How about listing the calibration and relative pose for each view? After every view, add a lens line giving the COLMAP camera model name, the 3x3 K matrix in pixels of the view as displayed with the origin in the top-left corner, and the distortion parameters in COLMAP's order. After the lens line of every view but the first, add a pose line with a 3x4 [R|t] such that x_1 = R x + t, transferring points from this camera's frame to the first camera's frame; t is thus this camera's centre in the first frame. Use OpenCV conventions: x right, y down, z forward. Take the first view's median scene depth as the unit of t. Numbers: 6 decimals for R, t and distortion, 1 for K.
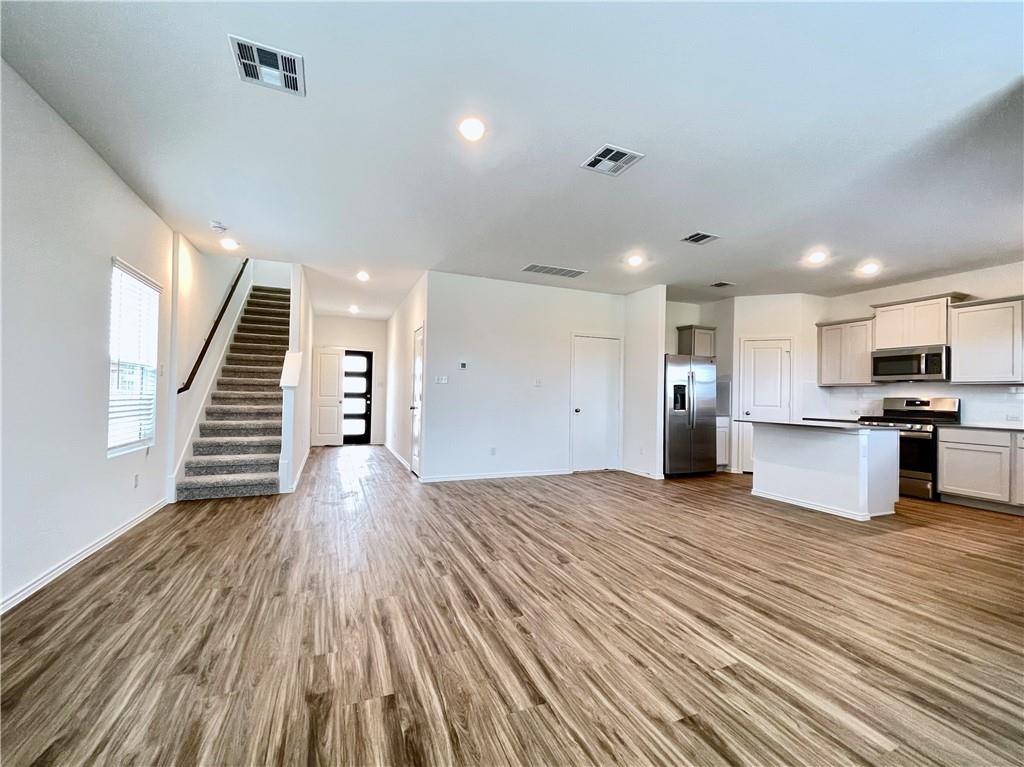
lens RADIAL K [[422.8, 0, 518.7], [0, 422.8, 387.1], [0, 0, 1]] dist [0.001244, 0.000187]
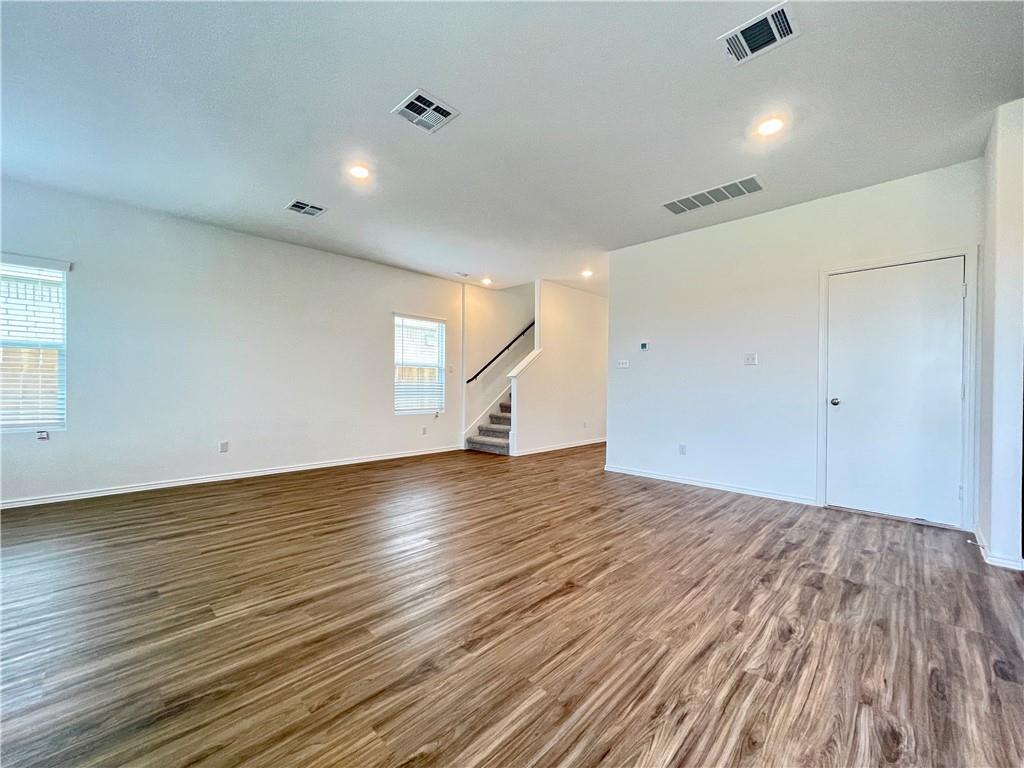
lens RADIAL K [[422.8, 0, 518.7], [0, 422.8, 387.6], [0, 0, 1]] dist [0.001244, 0.000187]
pose [[0.382792, -0.012777, -0.923746, 0.848841], [0.017824, 0.999820, -0.006443, 0.052433], [0.923663, -0.013999, 0.382951, 0.621562]]
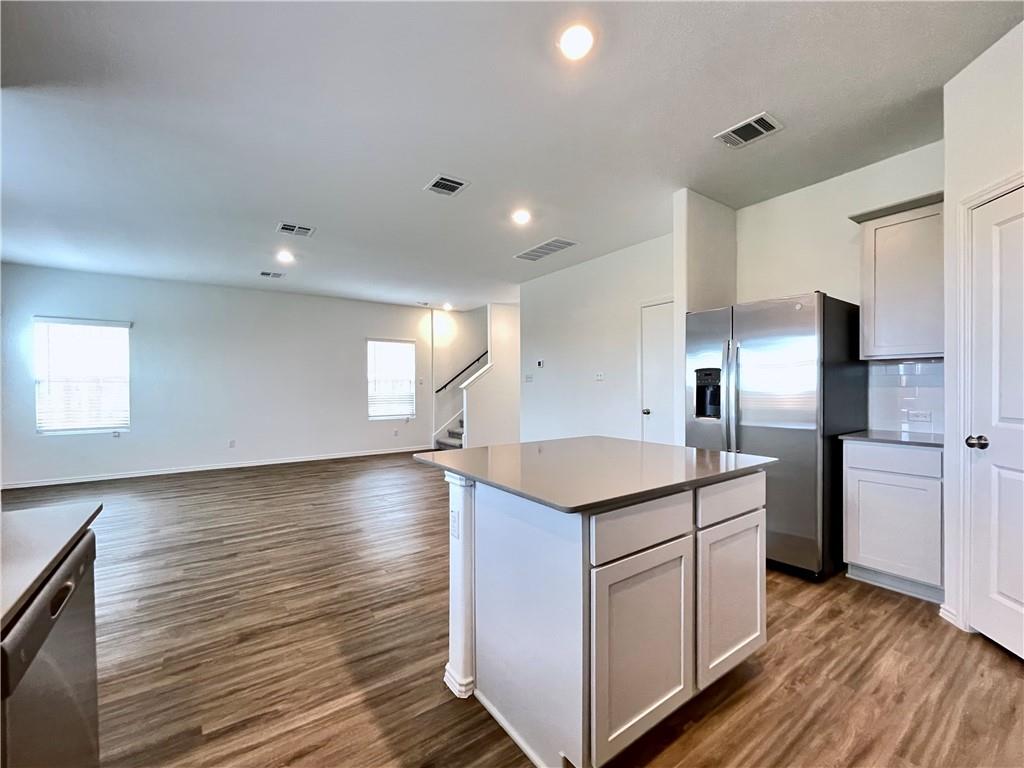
lens RADIAL K [[446.0, 0, 518.8], [0, 446.0, 390.7], [0, 0, 1]] dist [0.000377, 0.000080]
pose [[0.200140, -0.009051, -0.979726, 1.374716], [0.028131, 0.999598, -0.003488, 0.026040], [0.979363, -0.026862, 0.200314, 1.066086]]
